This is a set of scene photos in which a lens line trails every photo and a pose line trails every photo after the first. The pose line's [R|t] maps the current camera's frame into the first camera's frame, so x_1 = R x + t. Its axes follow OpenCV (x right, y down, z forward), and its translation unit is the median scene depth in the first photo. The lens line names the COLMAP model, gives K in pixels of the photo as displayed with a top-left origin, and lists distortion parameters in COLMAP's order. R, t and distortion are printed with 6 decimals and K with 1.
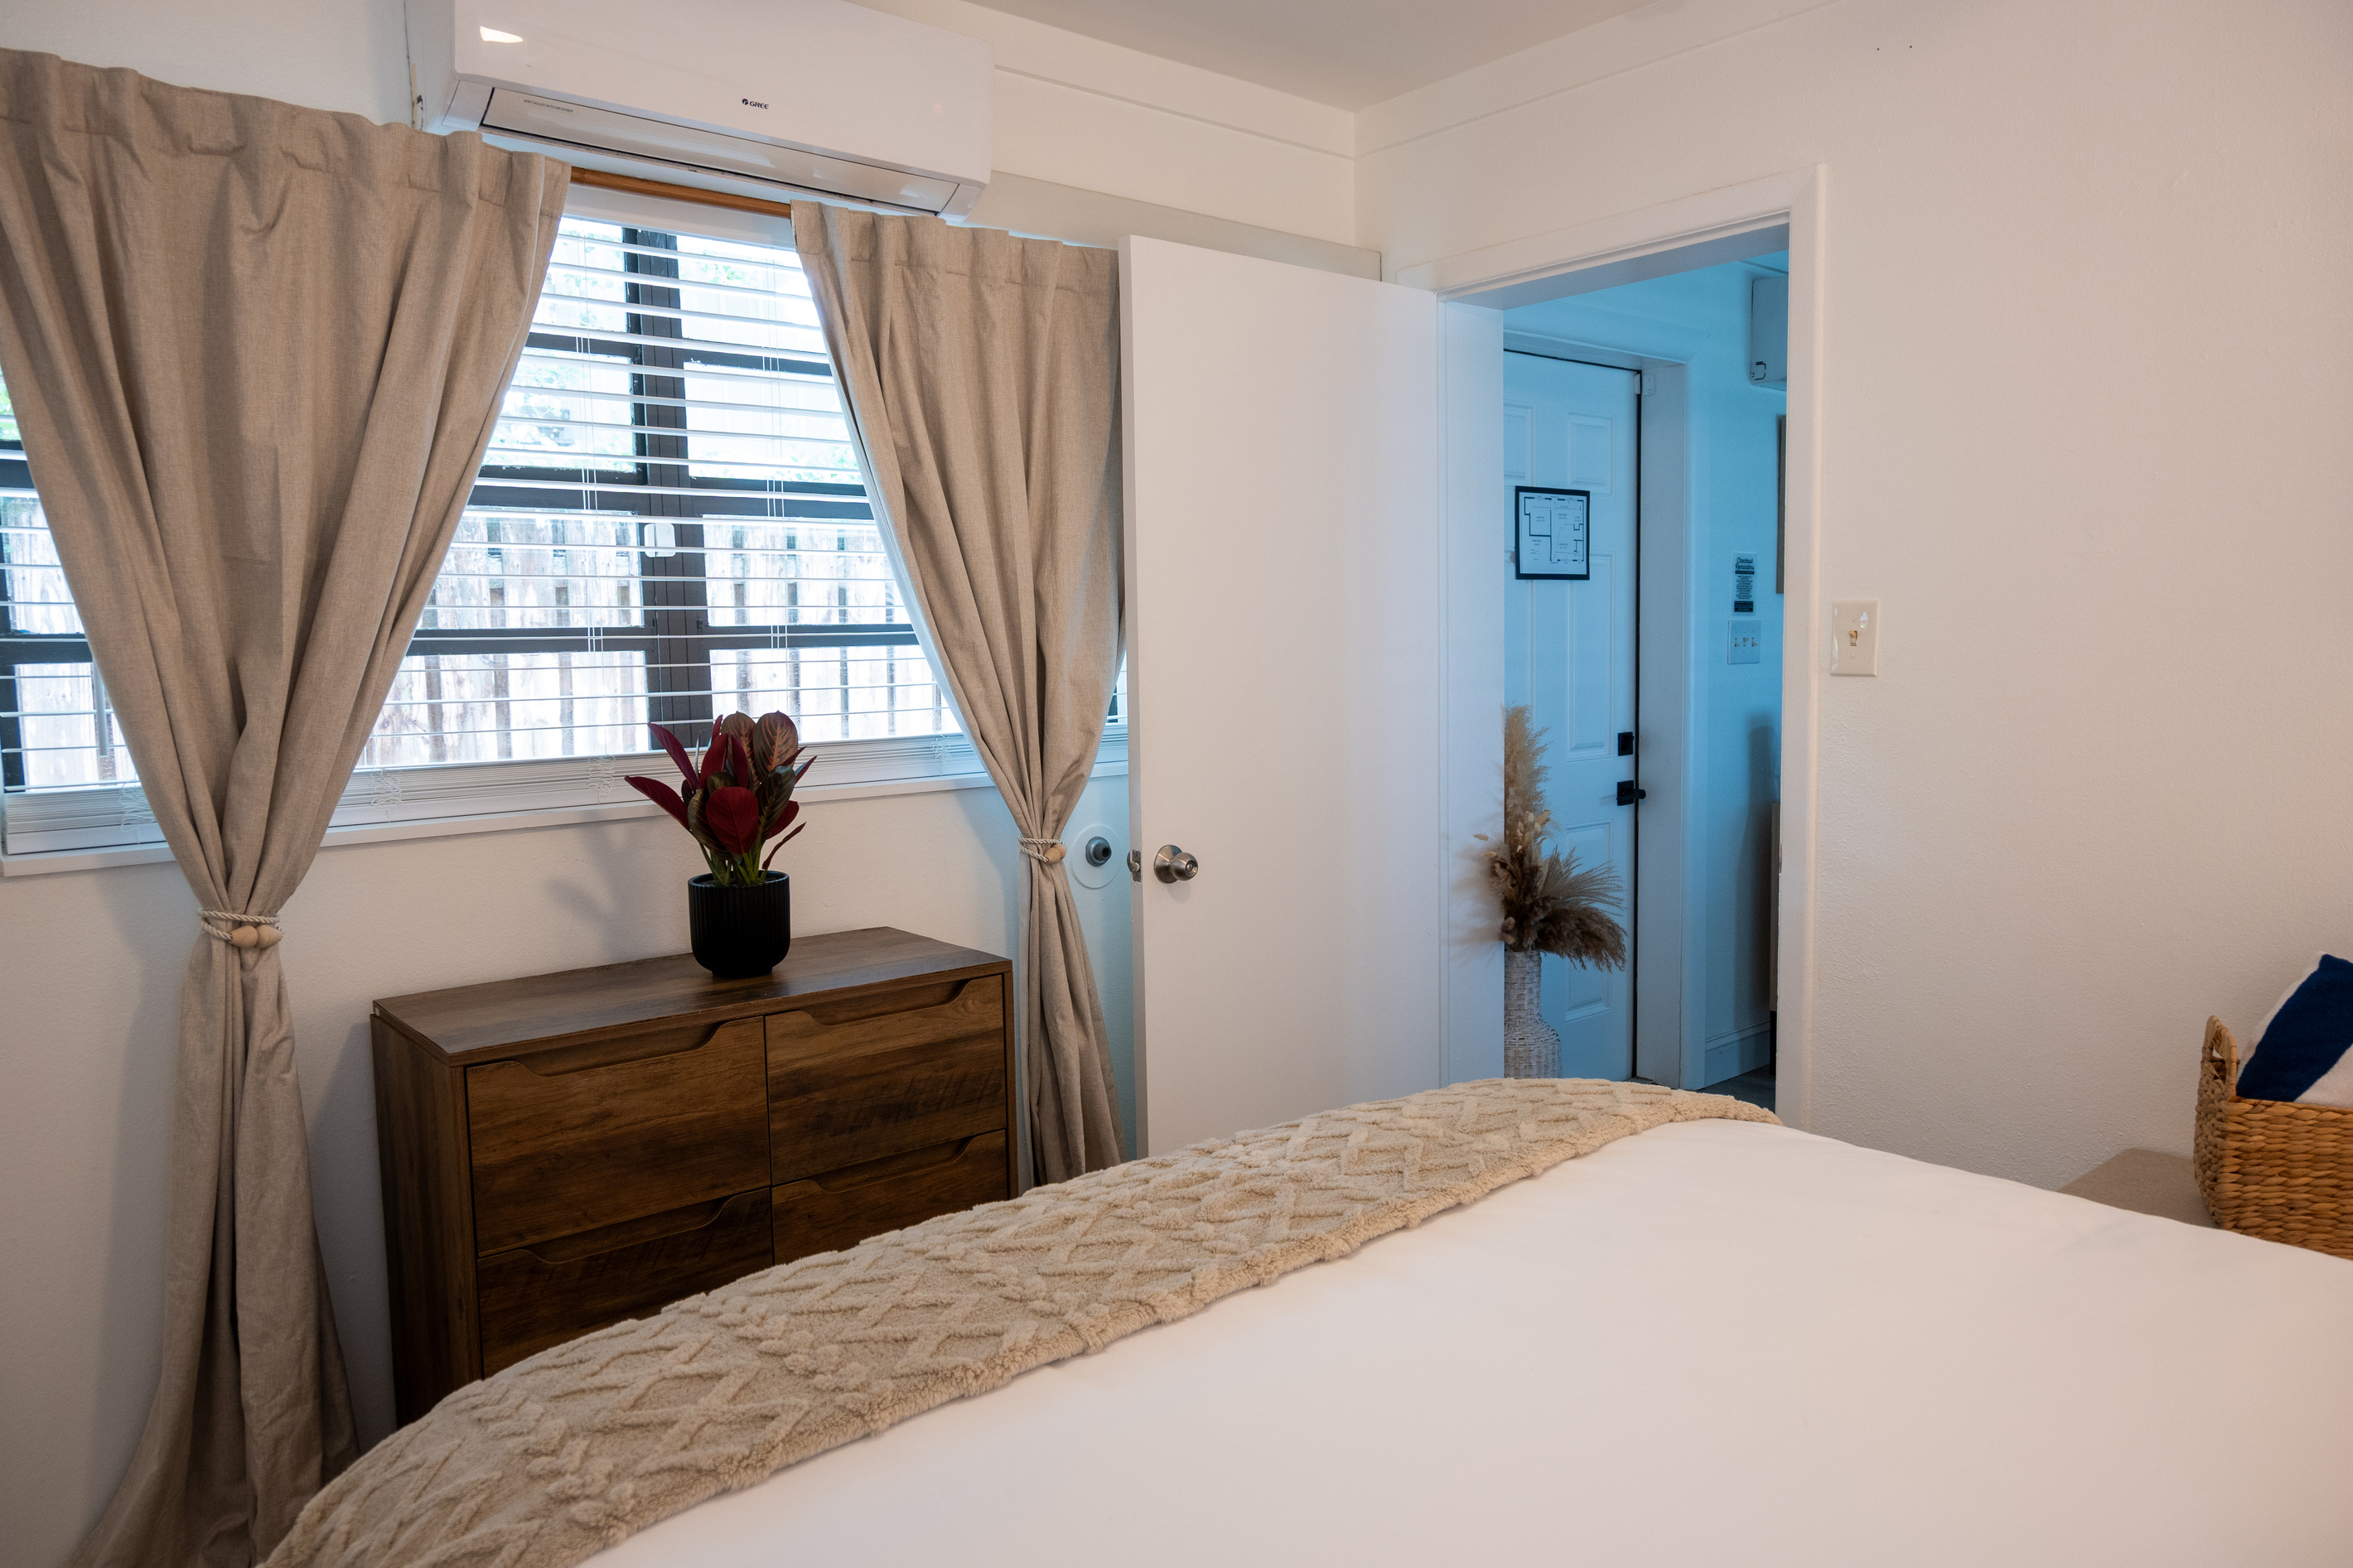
lens RADIAL K [[1653.6, 0, 1176.5], [0, 1653.6, 784.0], [0, 0, 1]] dist [0.001554, -0.000975]
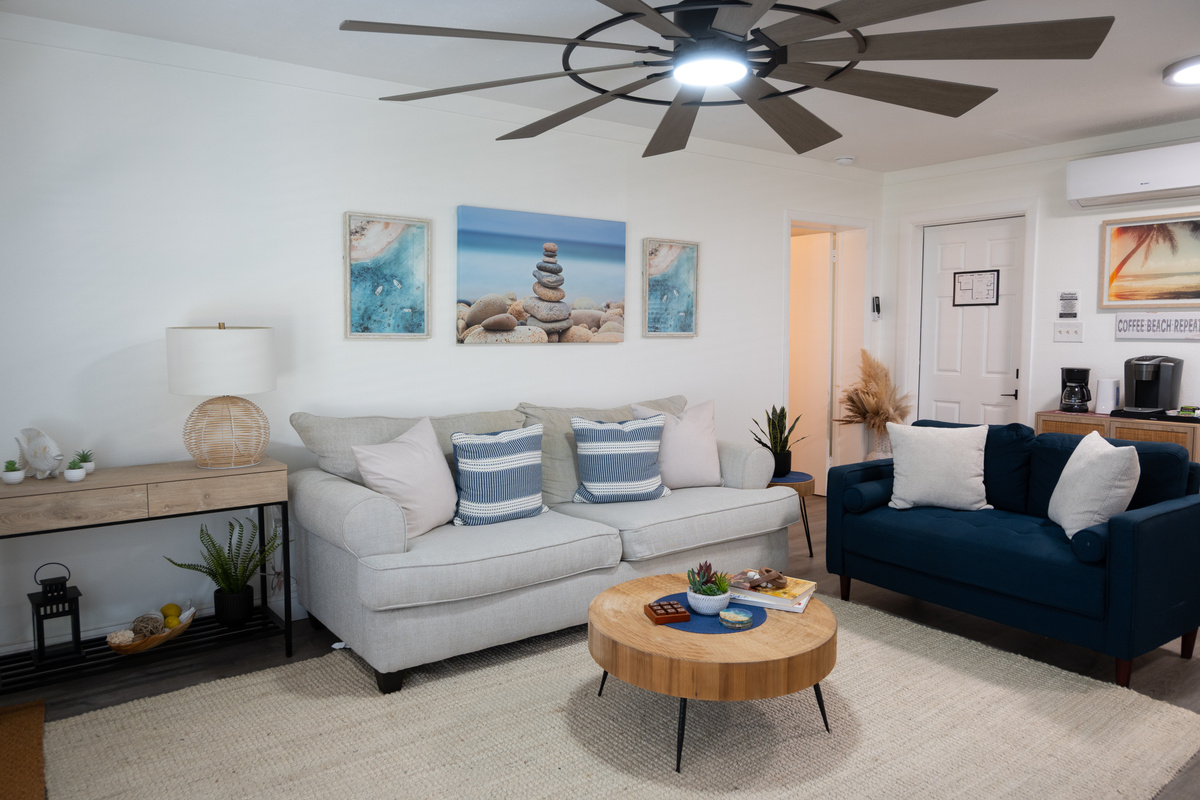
lens RADIAL K [[843.4, 0, 600.0], [0, 843.4, 400.0], [0, 0, 1]] dist [0.001554, -0.000975]
pose [[-0.085454, 0.100477, -0.991263, 1.574101], [-0.085407, 0.990501, 0.107762, -0.068590], [0.992675, 0.093870, -0.076061, 0.521873]]
